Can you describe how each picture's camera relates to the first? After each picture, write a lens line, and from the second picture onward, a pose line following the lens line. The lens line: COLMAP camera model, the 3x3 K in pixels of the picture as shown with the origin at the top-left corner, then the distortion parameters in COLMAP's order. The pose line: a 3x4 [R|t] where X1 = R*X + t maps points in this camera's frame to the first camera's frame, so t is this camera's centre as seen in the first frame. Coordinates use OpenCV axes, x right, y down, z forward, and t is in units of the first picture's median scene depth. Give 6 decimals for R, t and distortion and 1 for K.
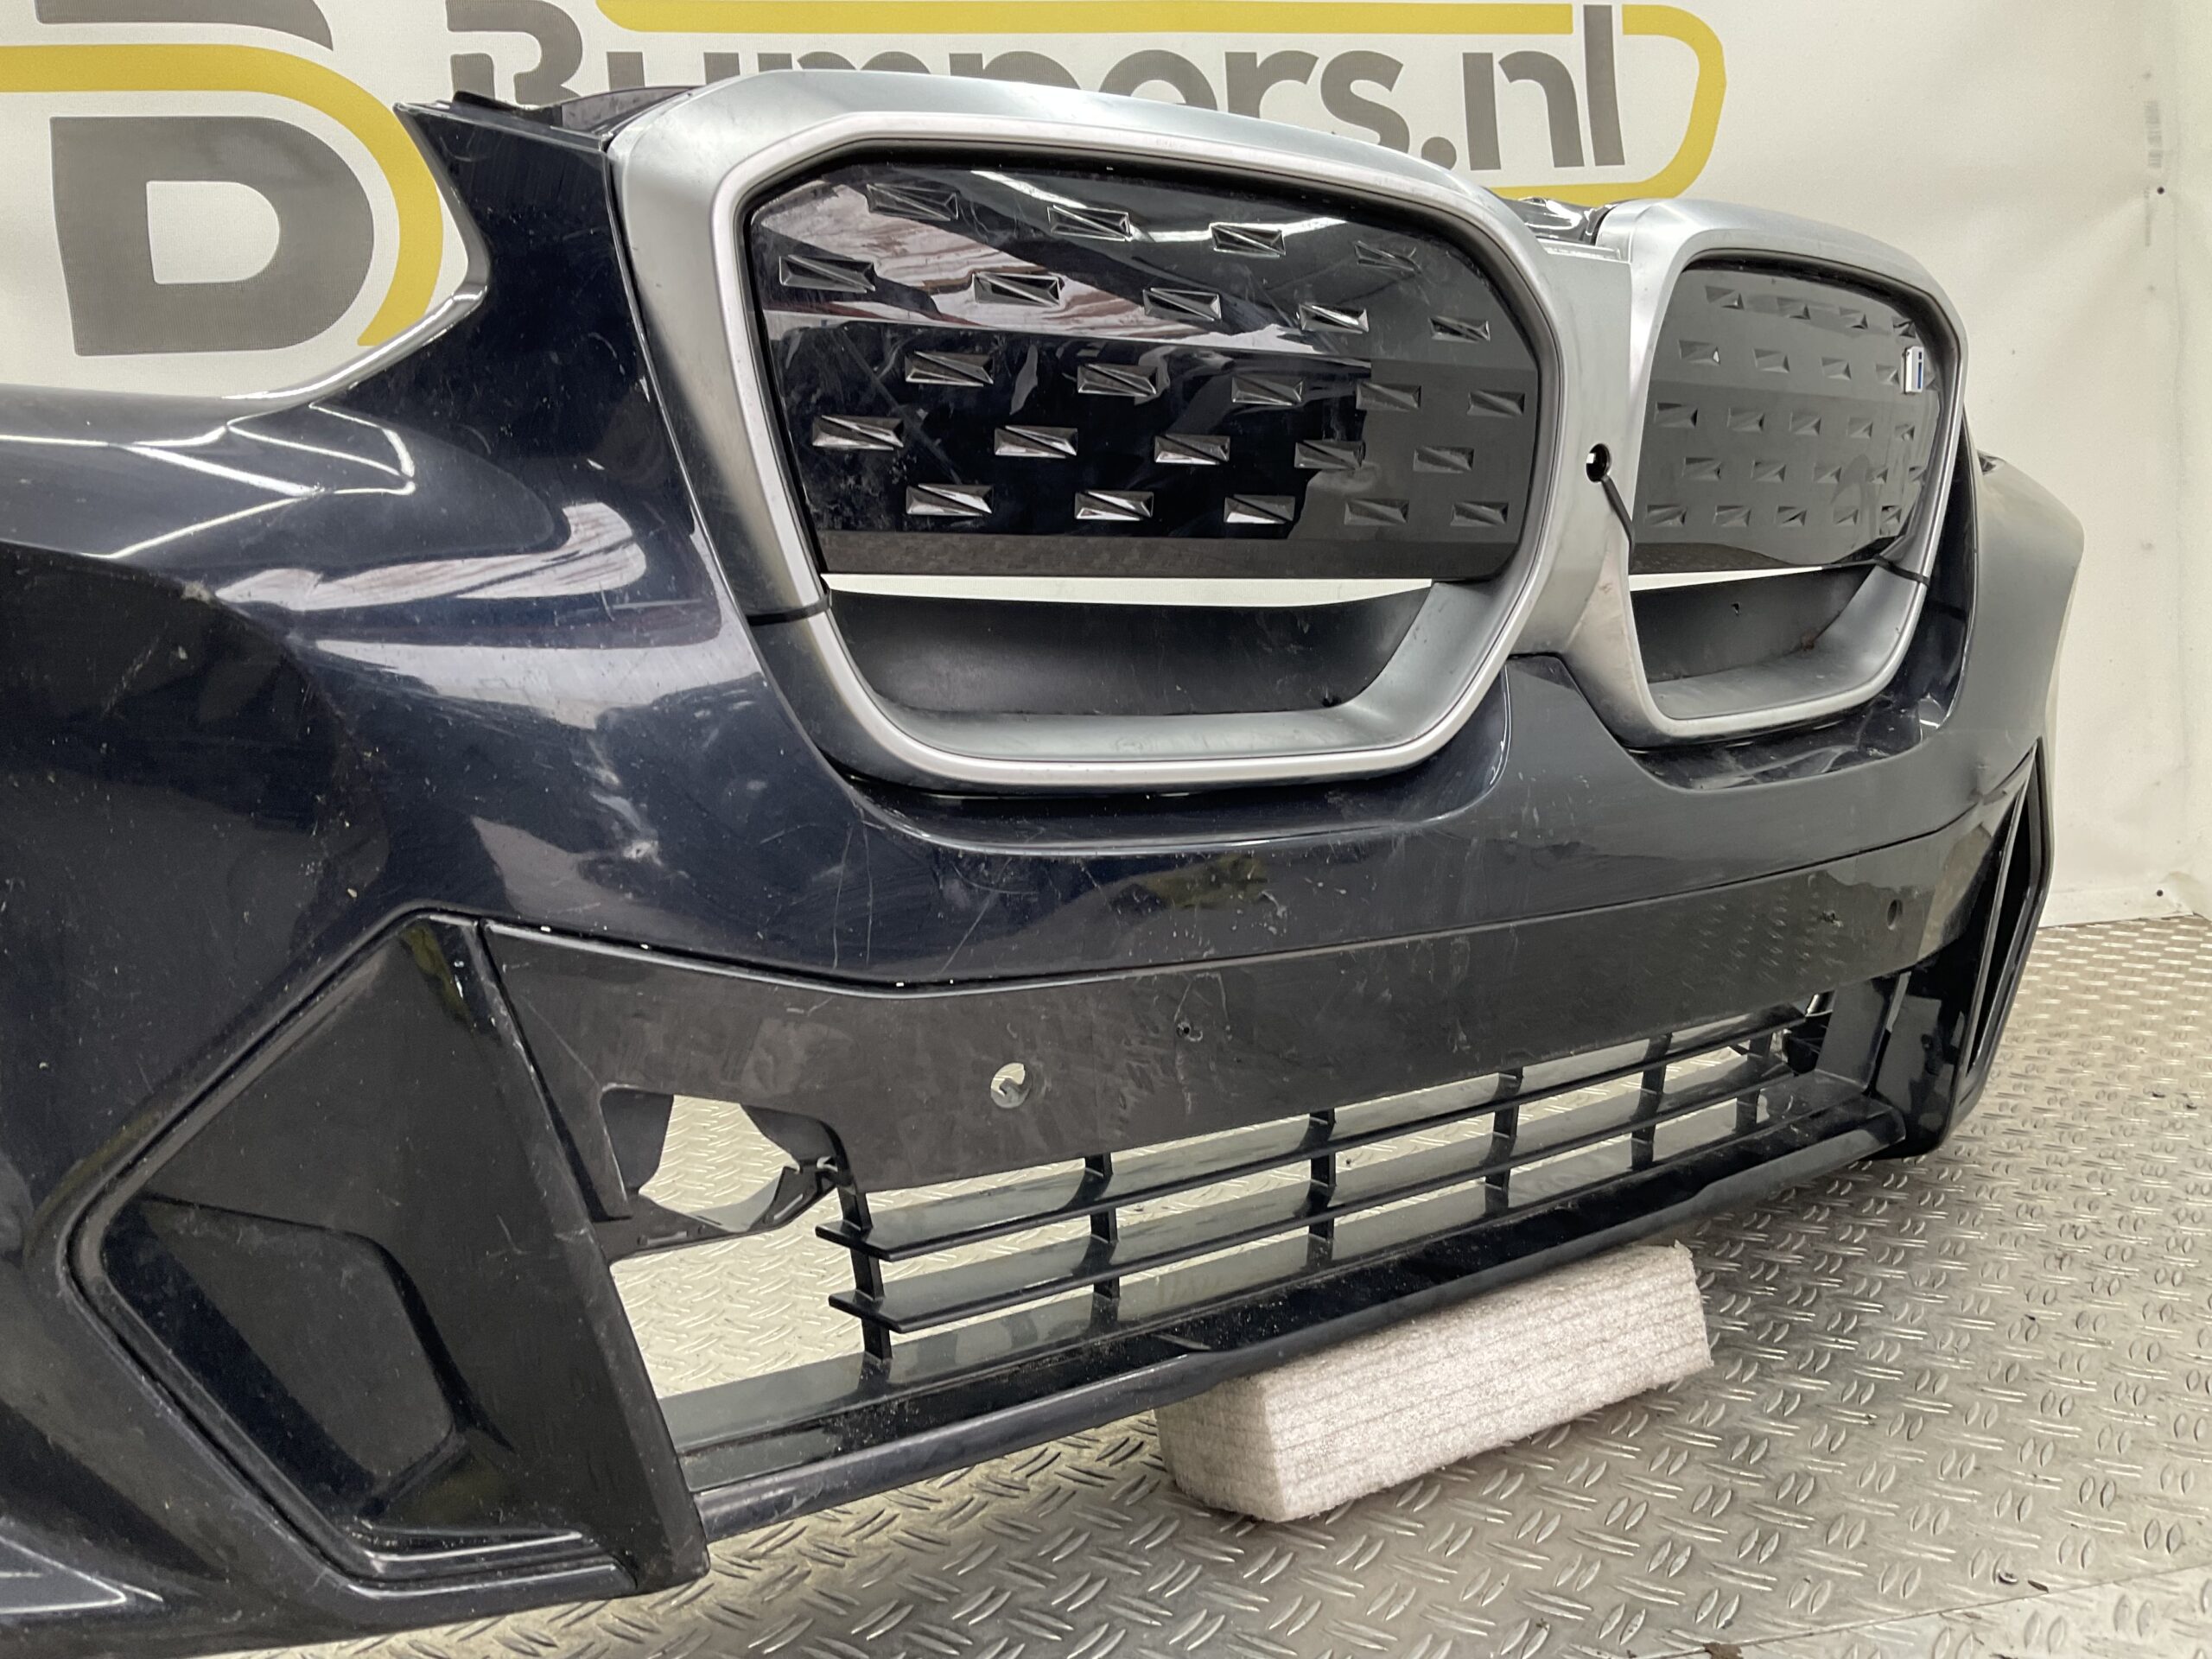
lens RADIAL K [[1800.7, 0, 1106.0], [0, 1800.7, 829.5], [0, 0, 1]] dist [0.144420, -0.289292]
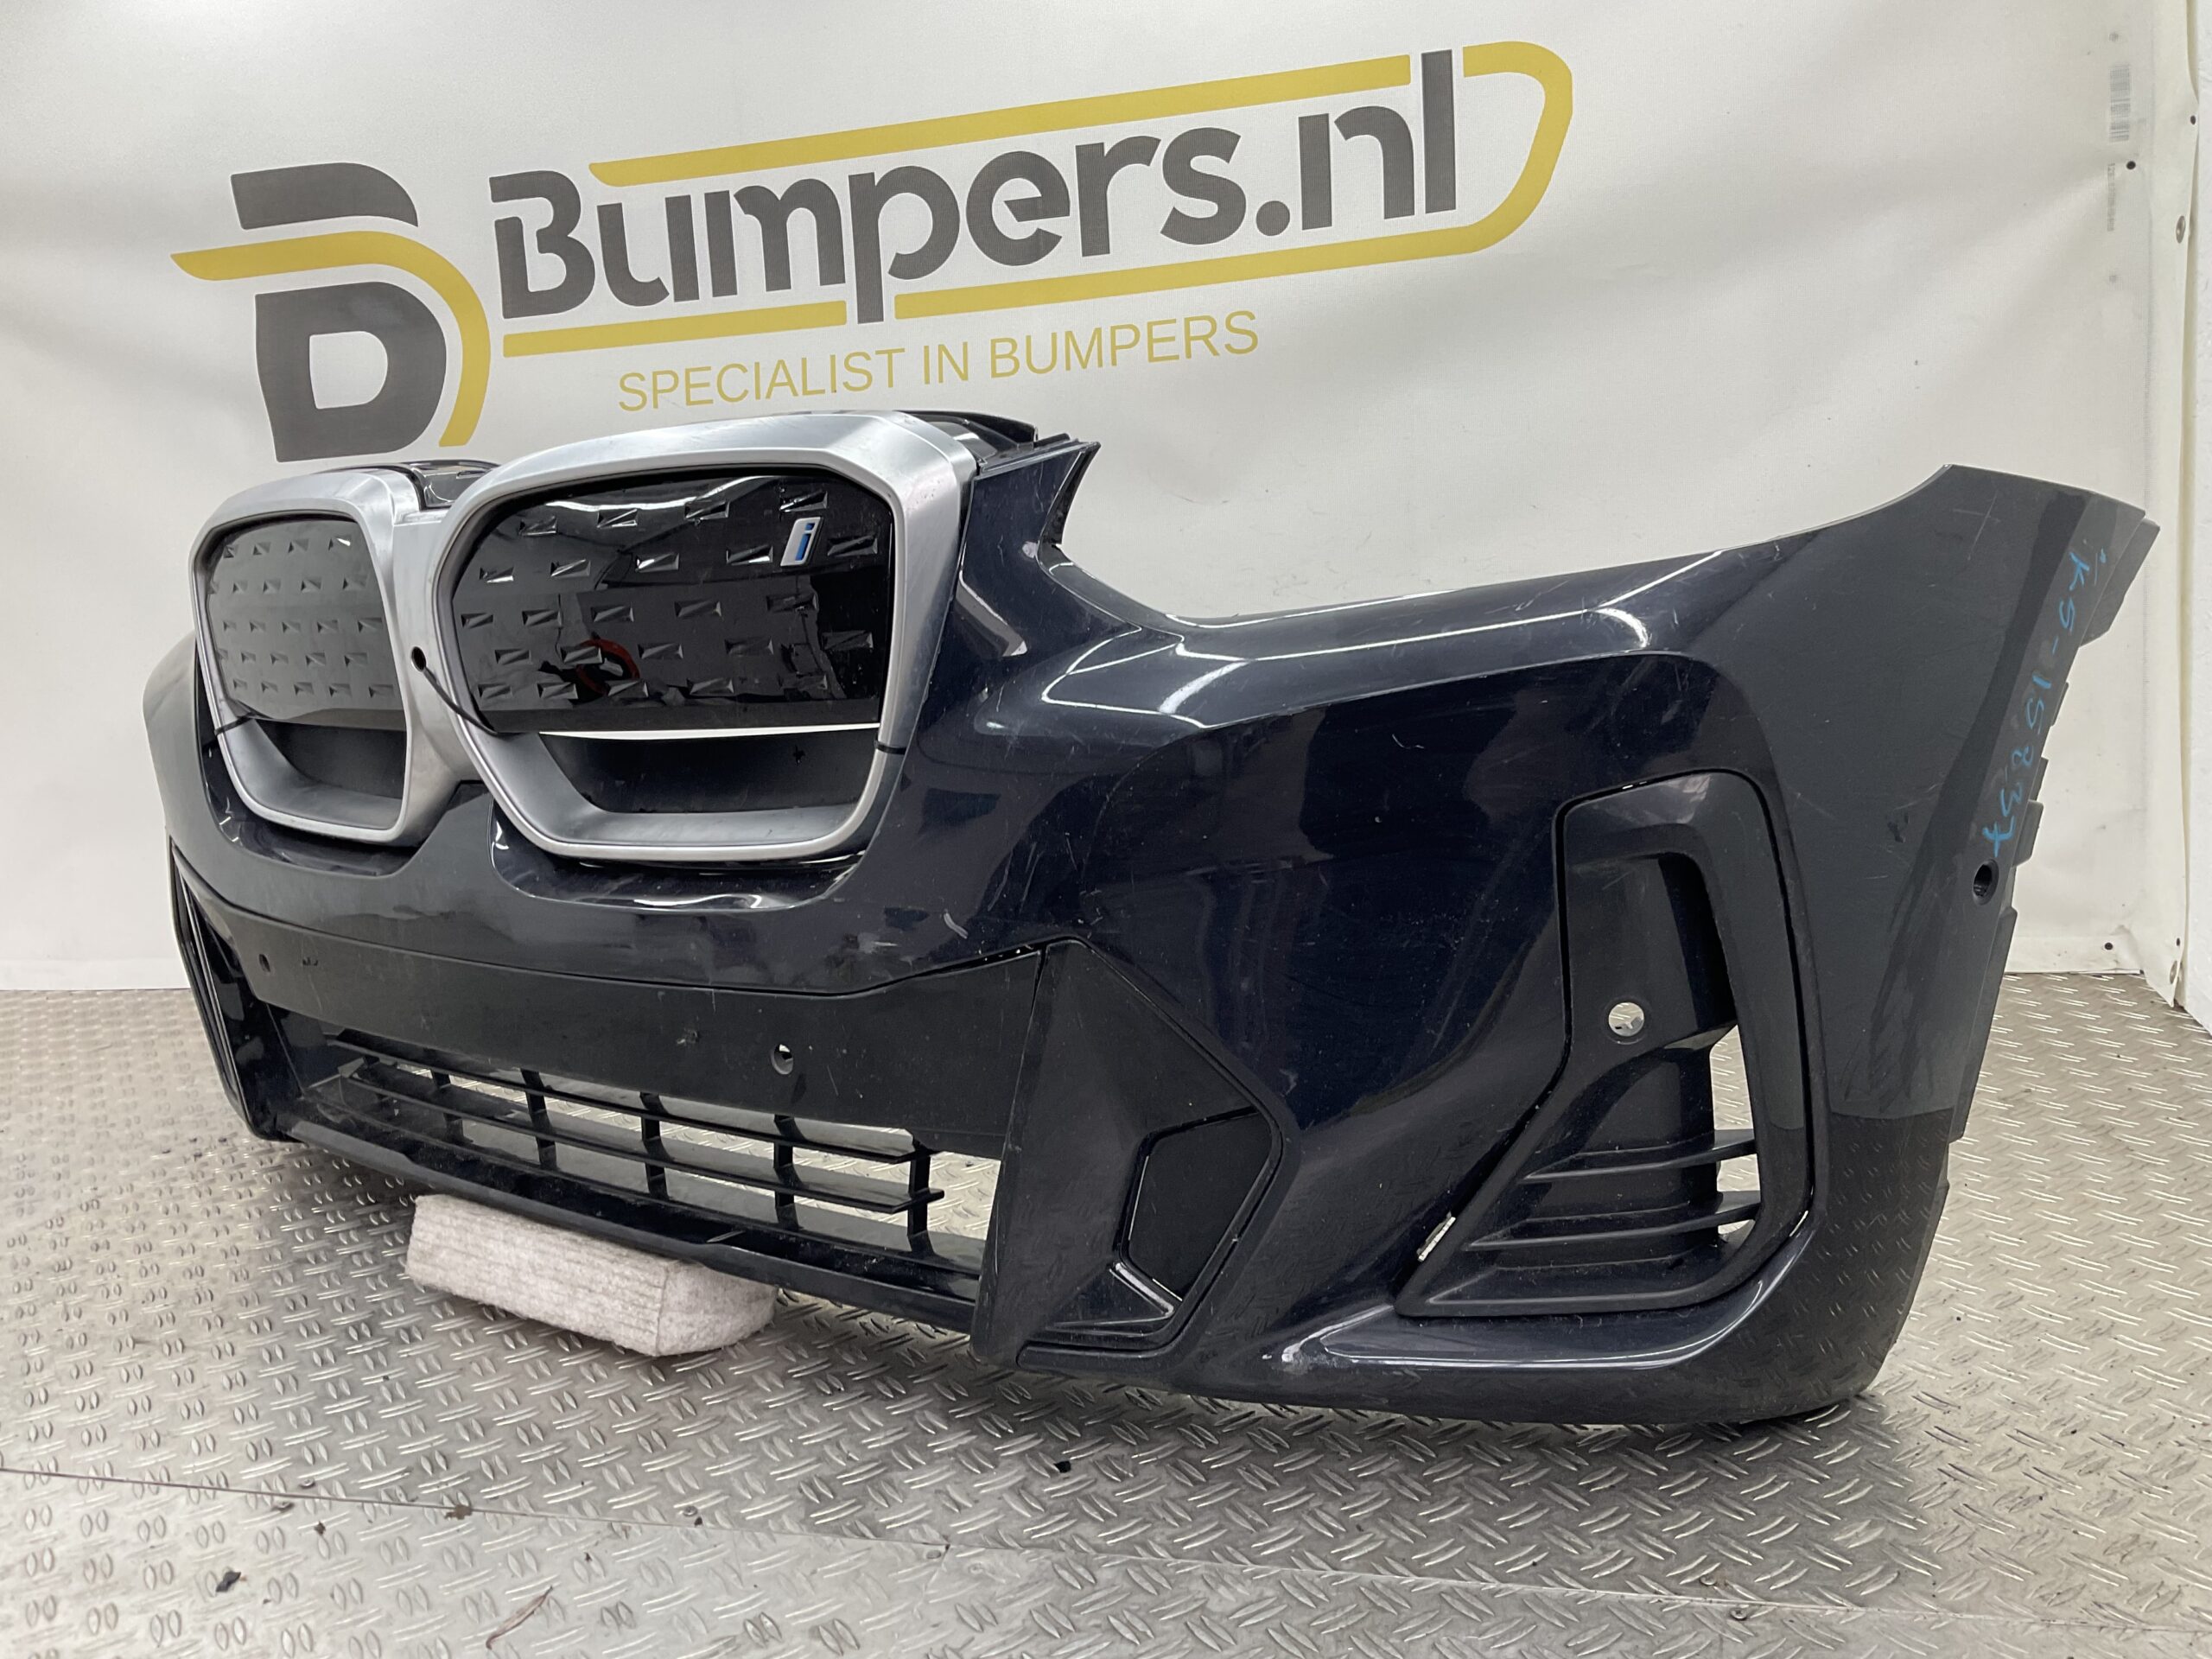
lens RADIAL K [[1821.5, 0, 1087.6], [0, 1821.5, 829.2], [0, 0, 1]] dist [0.139139, -0.294165]
pose [[0.905499, 0.059025, -0.420222, 1.021161], [-0.025789, 0.996103, 0.084345, -0.181870], [0.423563, -0.065538, 0.903493, -0.088014]]
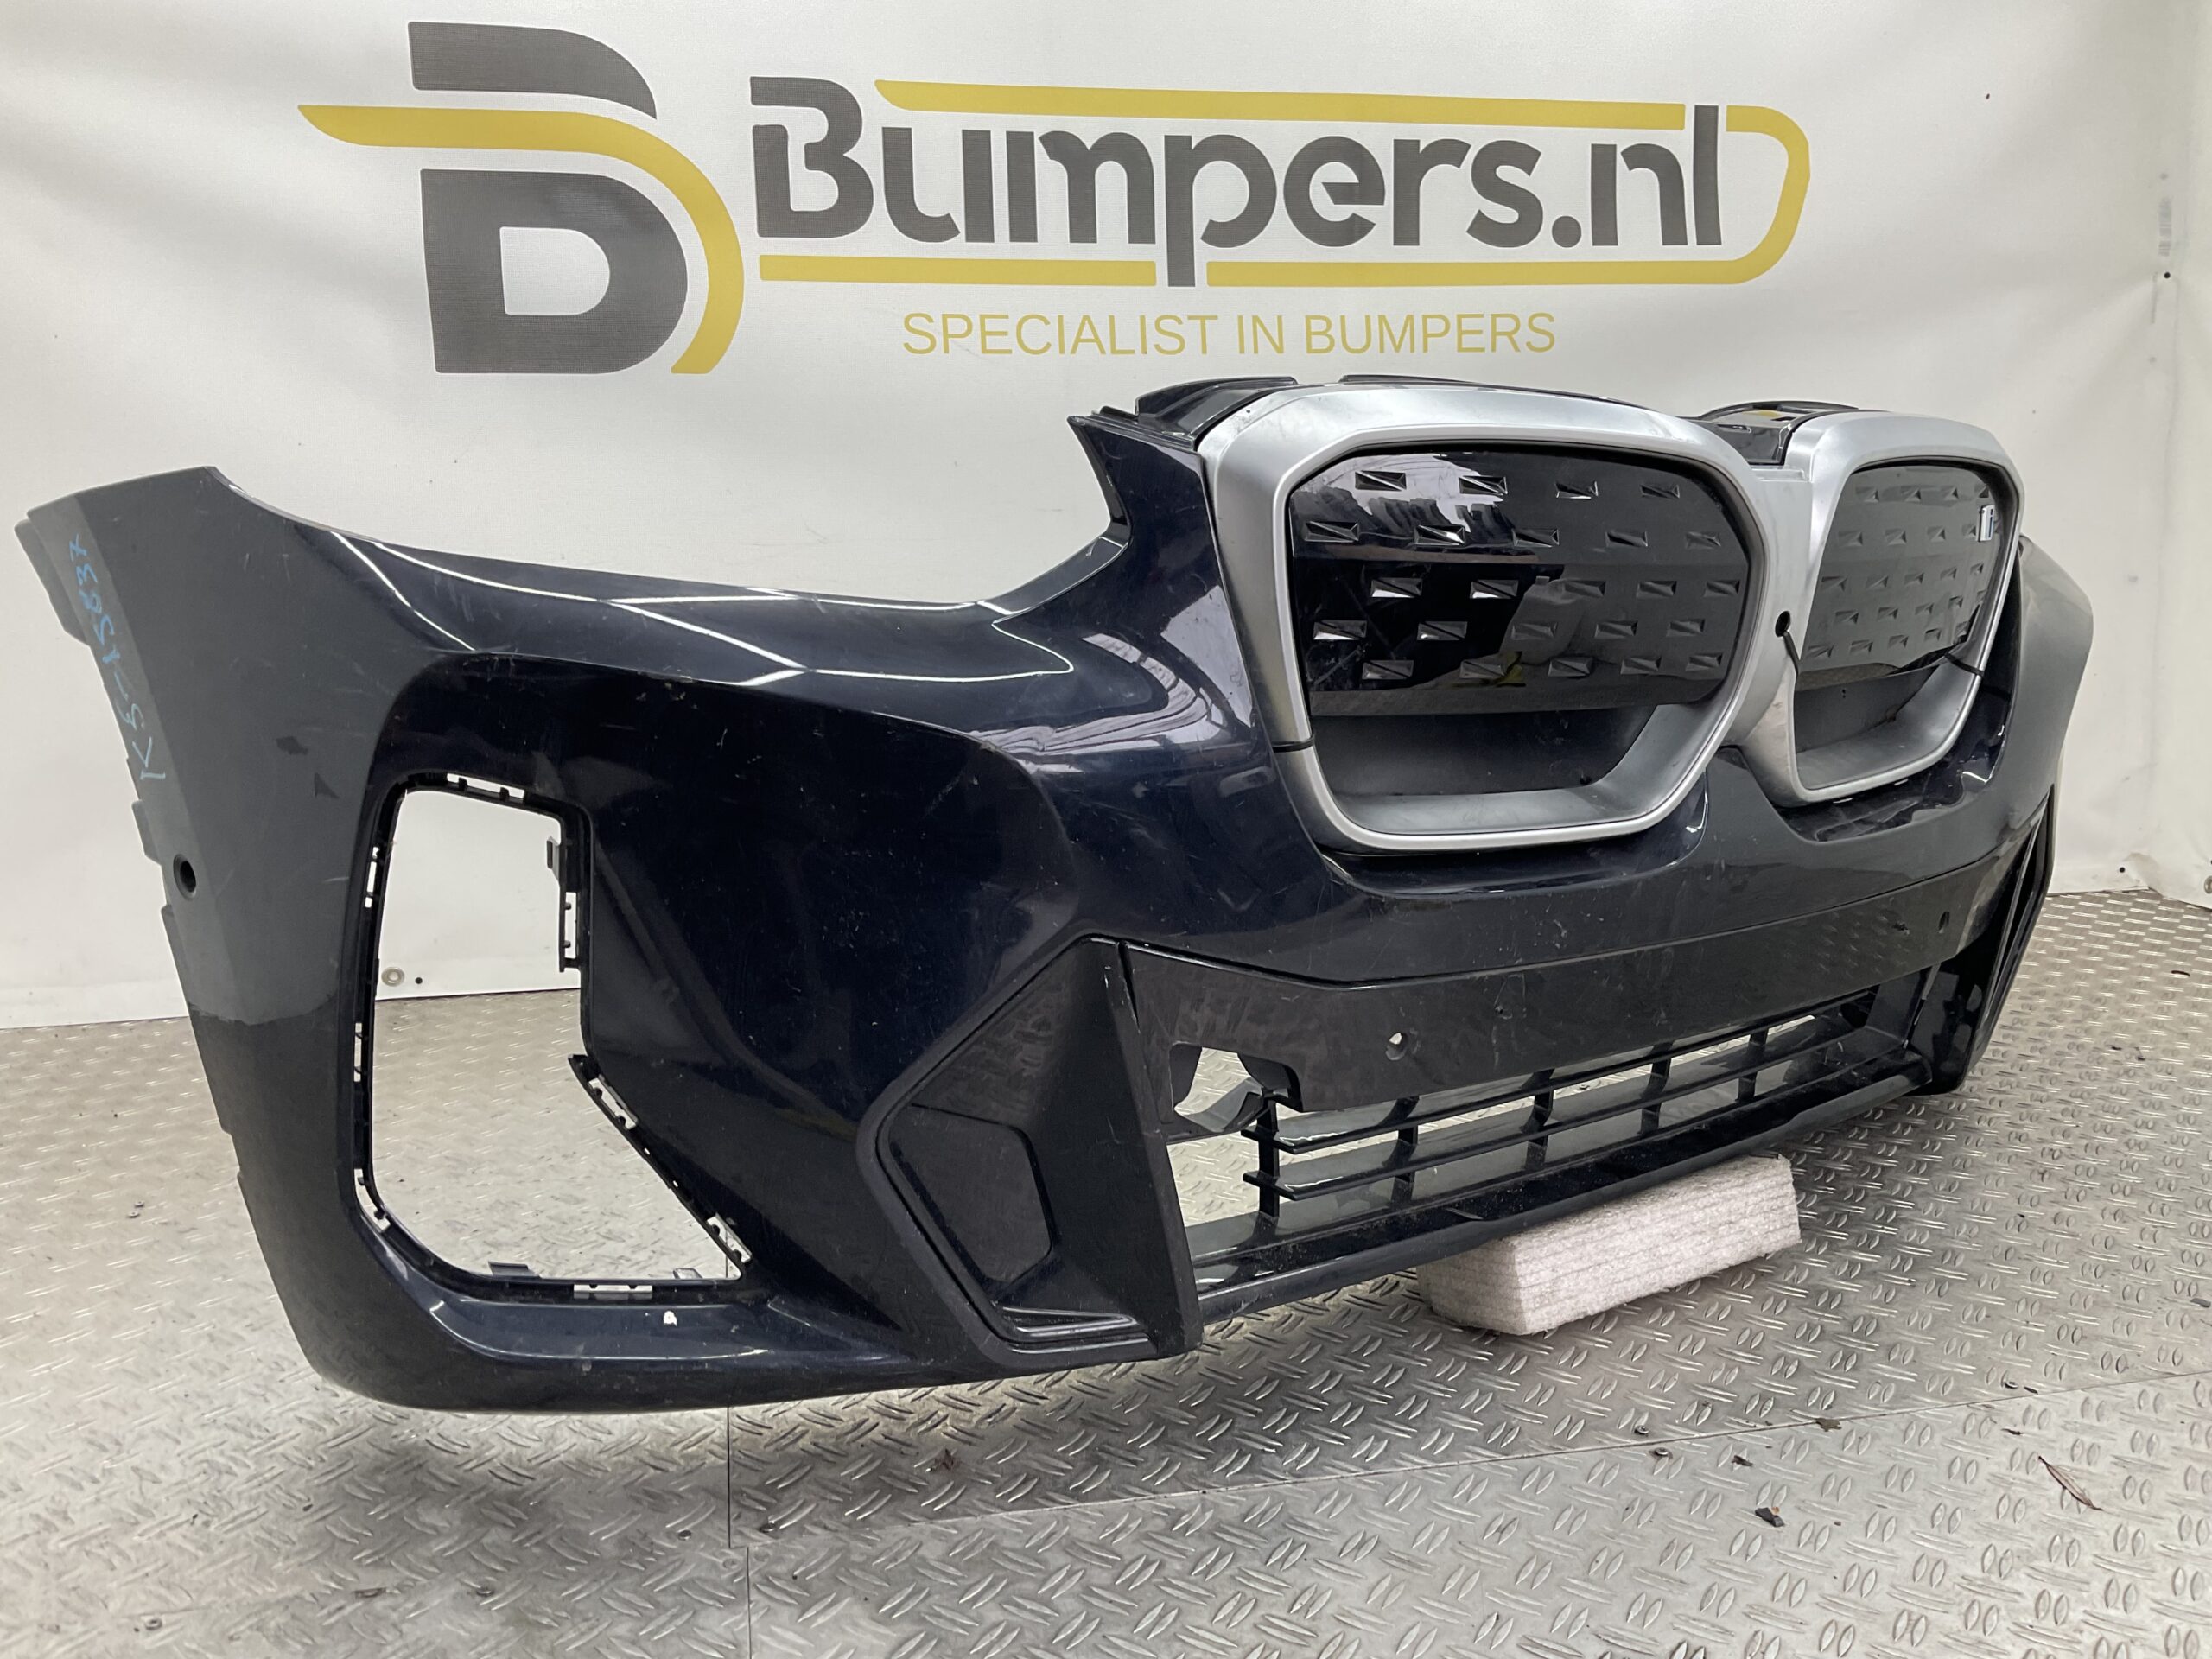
lens RADIAL K [[1800.7, 0, 1106.0], [0, 1800.7, 829.5], [0, 0, 1]] dist [0.144420, -0.289292]
pose [[0.999052, 0.035567, 0.025093, -0.238440], [-0.037139, 0.997176, 0.065271, -0.091615], [-0.022700, -0.066141, 0.997552, -0.356337]]
